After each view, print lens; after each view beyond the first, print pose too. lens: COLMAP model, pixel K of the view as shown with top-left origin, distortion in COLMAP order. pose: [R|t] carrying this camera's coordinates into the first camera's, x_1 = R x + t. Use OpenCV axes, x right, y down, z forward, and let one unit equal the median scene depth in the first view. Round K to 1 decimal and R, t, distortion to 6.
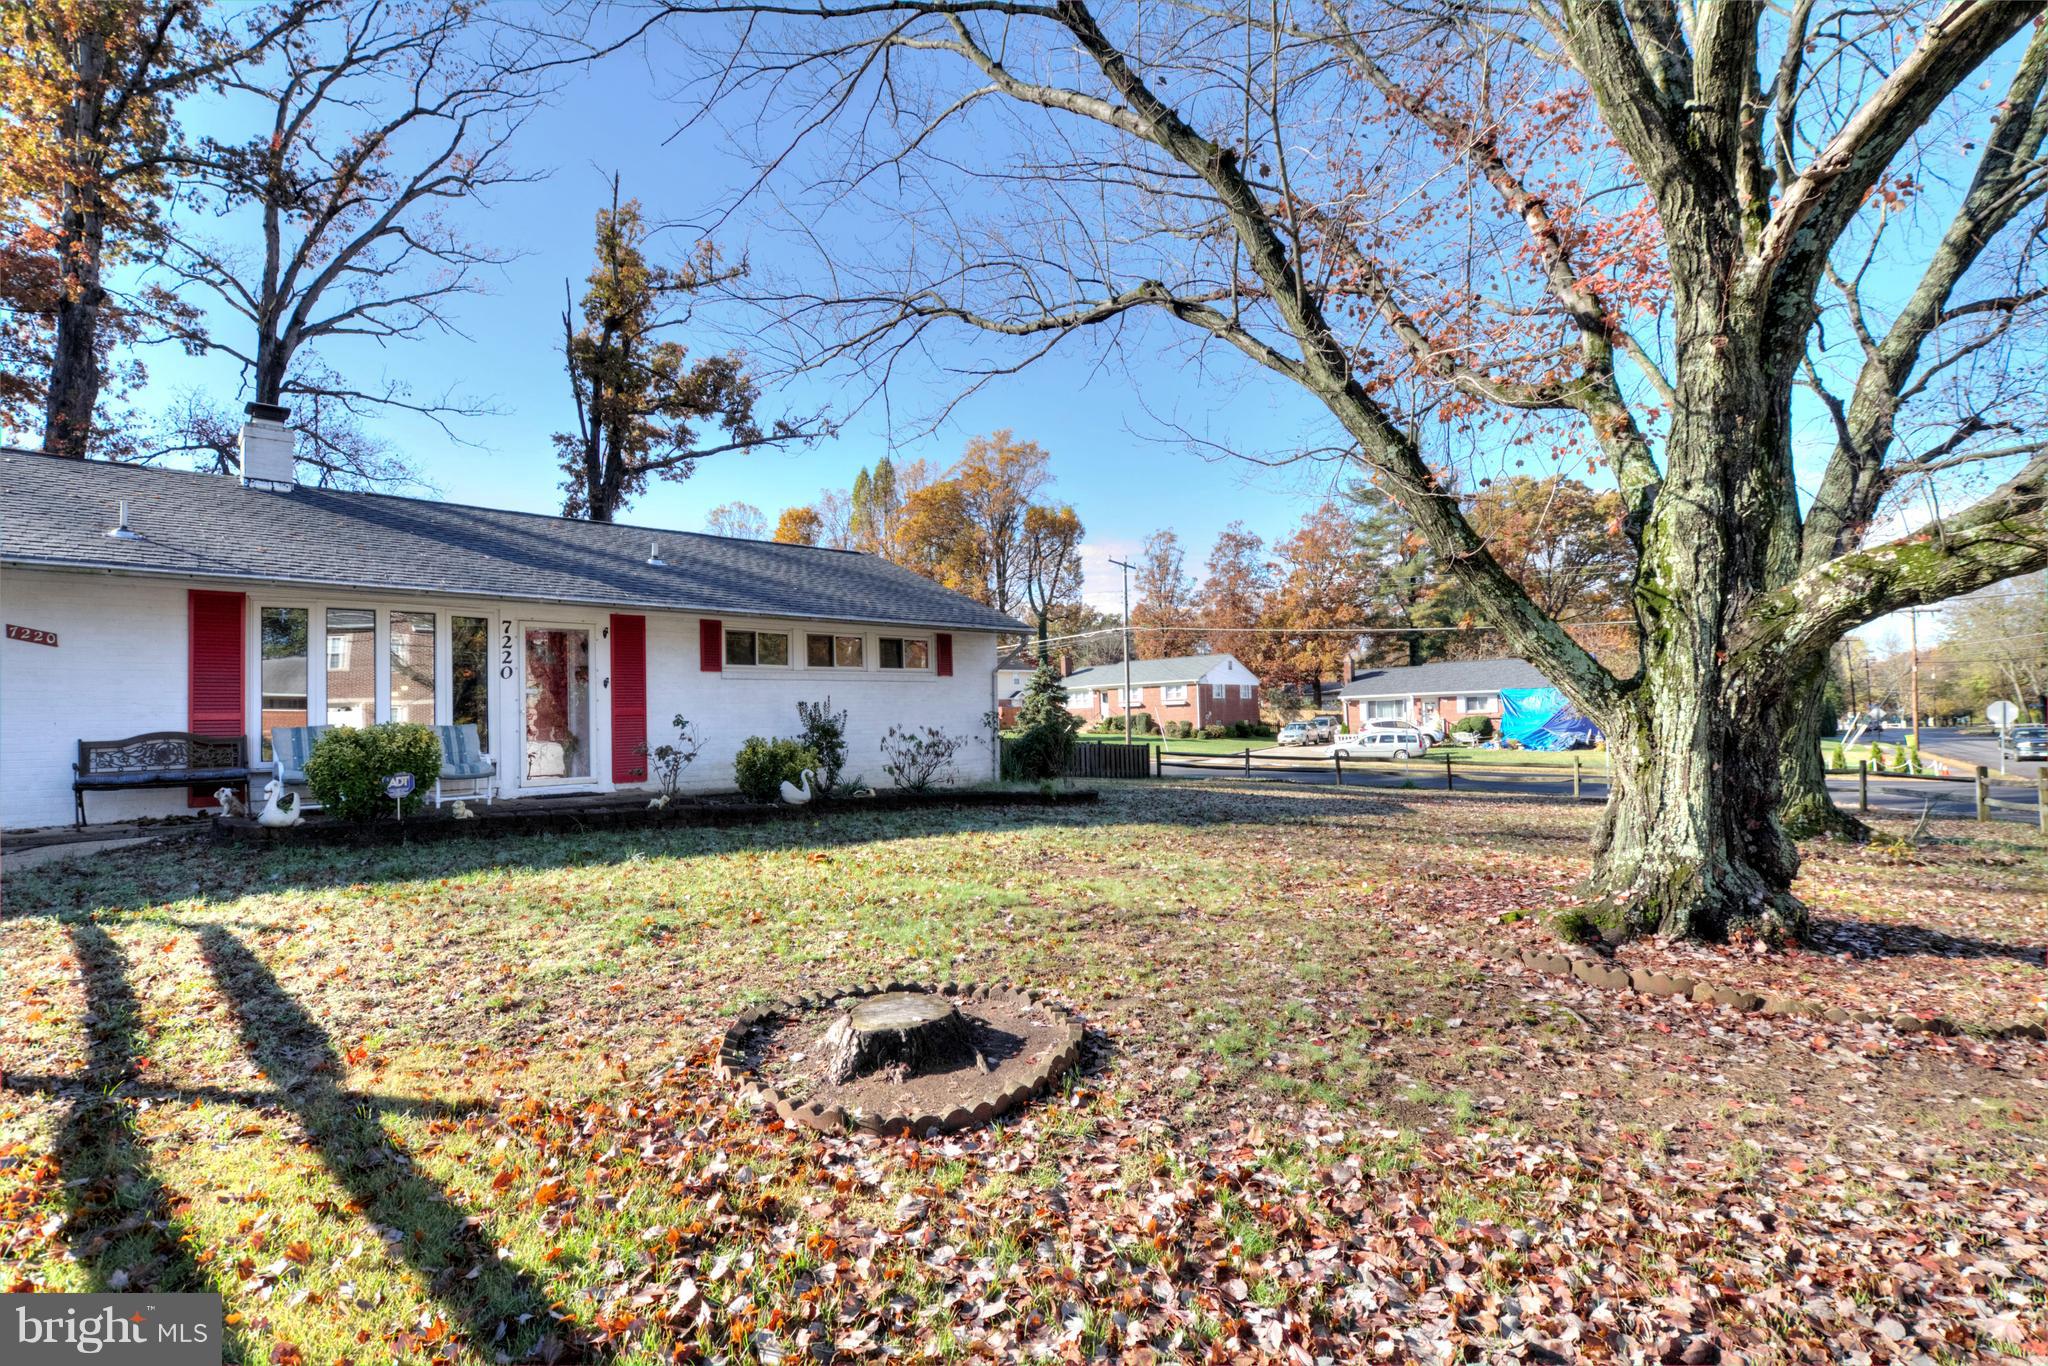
lens RADIAL K [[876.2, 0, 908.8], [0, 876.2, 726.2], [0, 0, 1]] dist [0.001493, 0.000041]
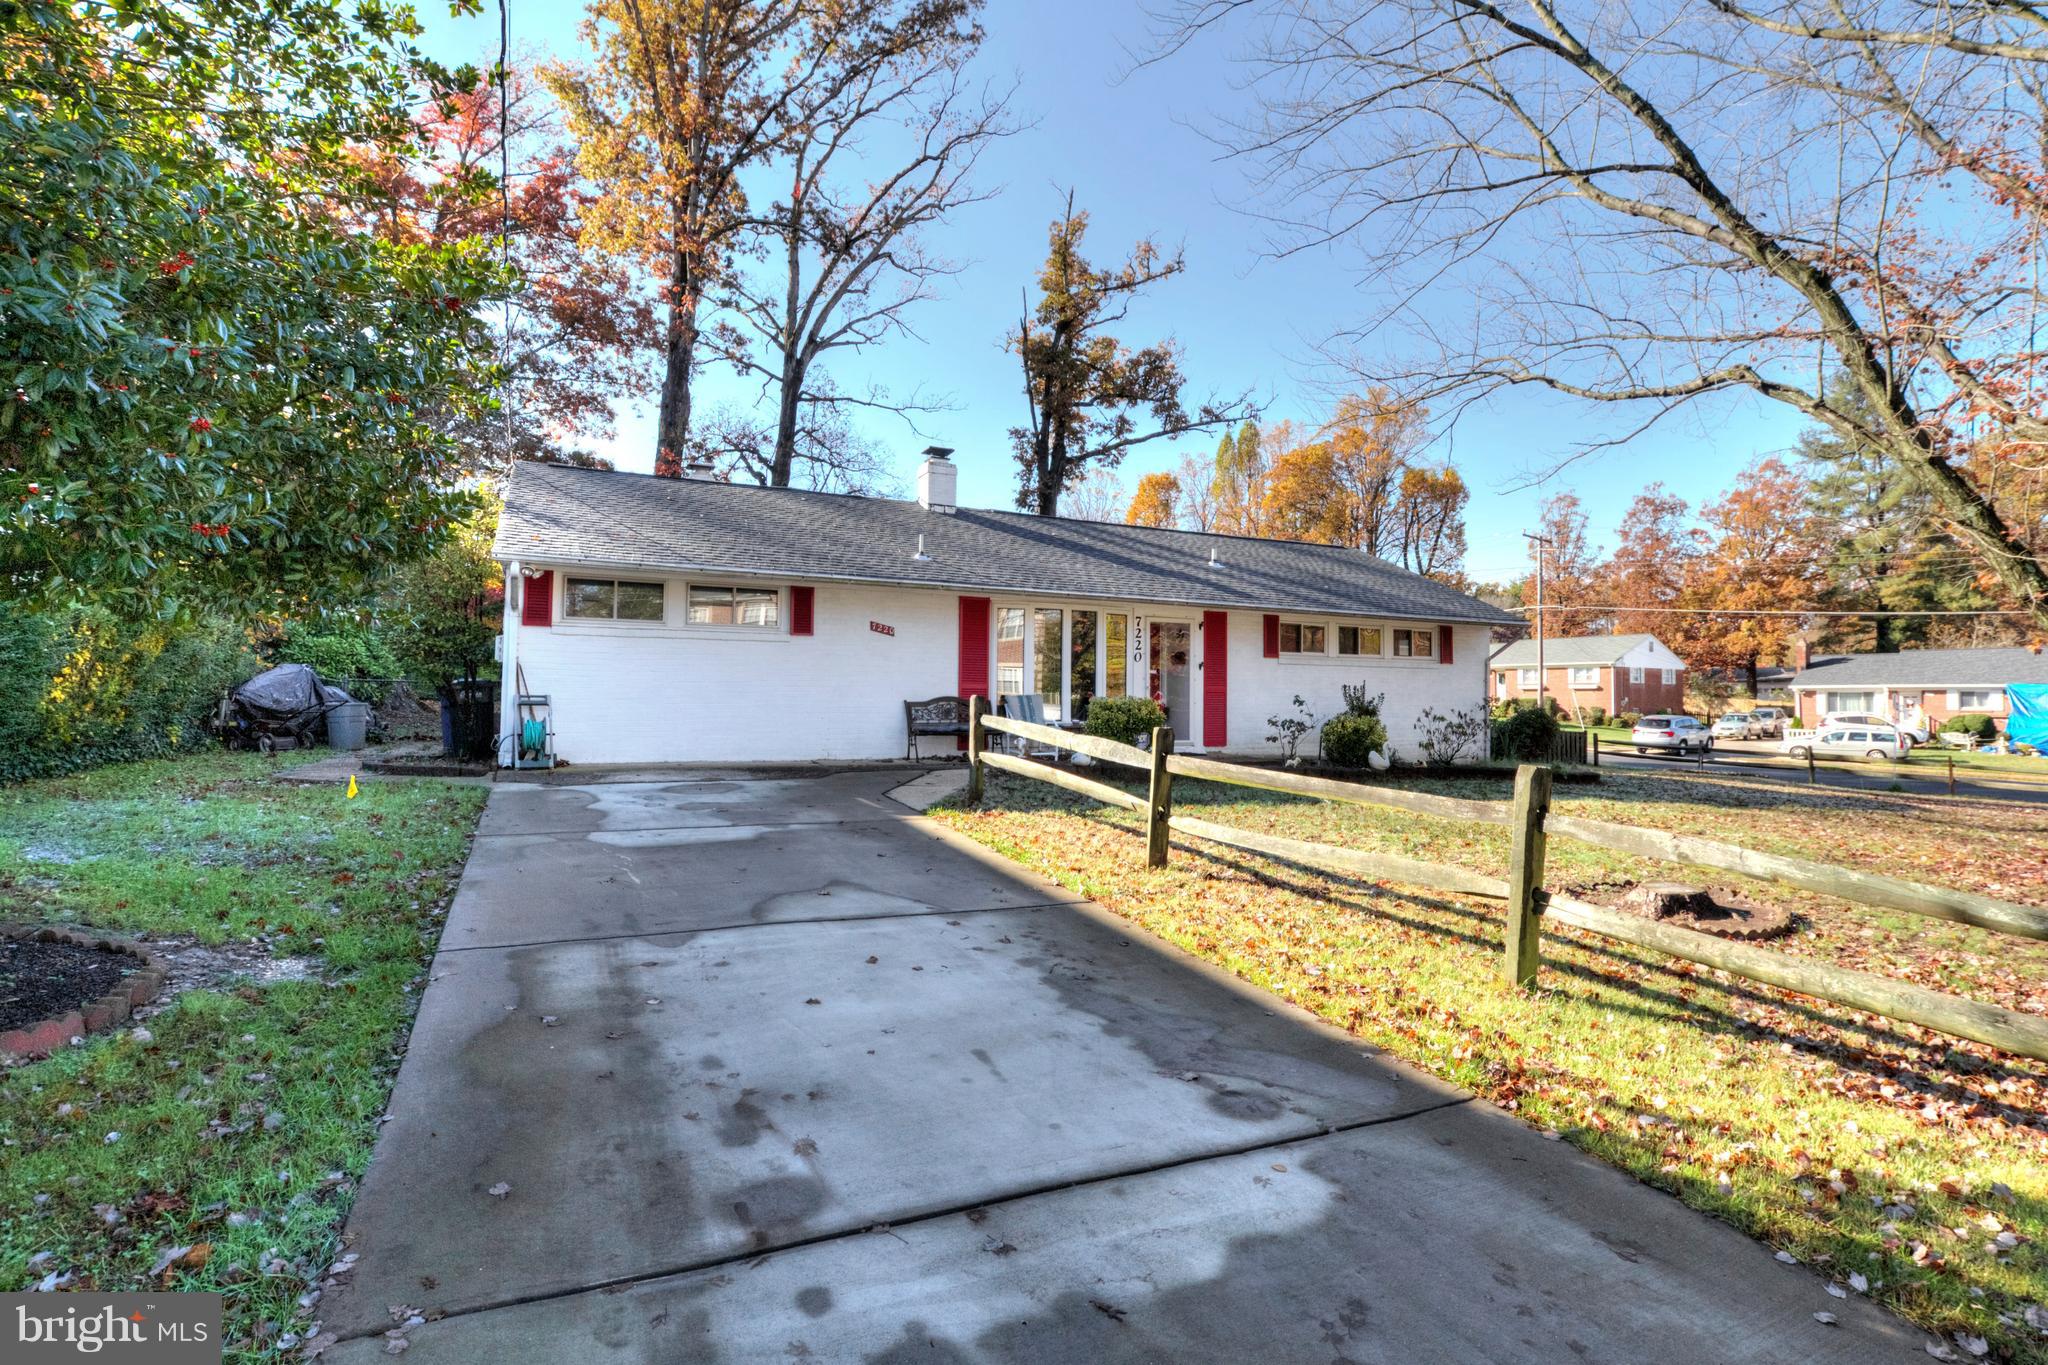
lens RADIAL K [[946.6, 0, 1024.0], [0, 946.6, 682.5], [0, 0, 1]] dist [-0.004043, 0.000227]
pose [[0.978616, 0.032065, -0.203179, -0.117904], [-0.034896, 0.999337, -0.010363, -0.001109], [0.202712, 0.017231, 0.979087, -0.139666]]
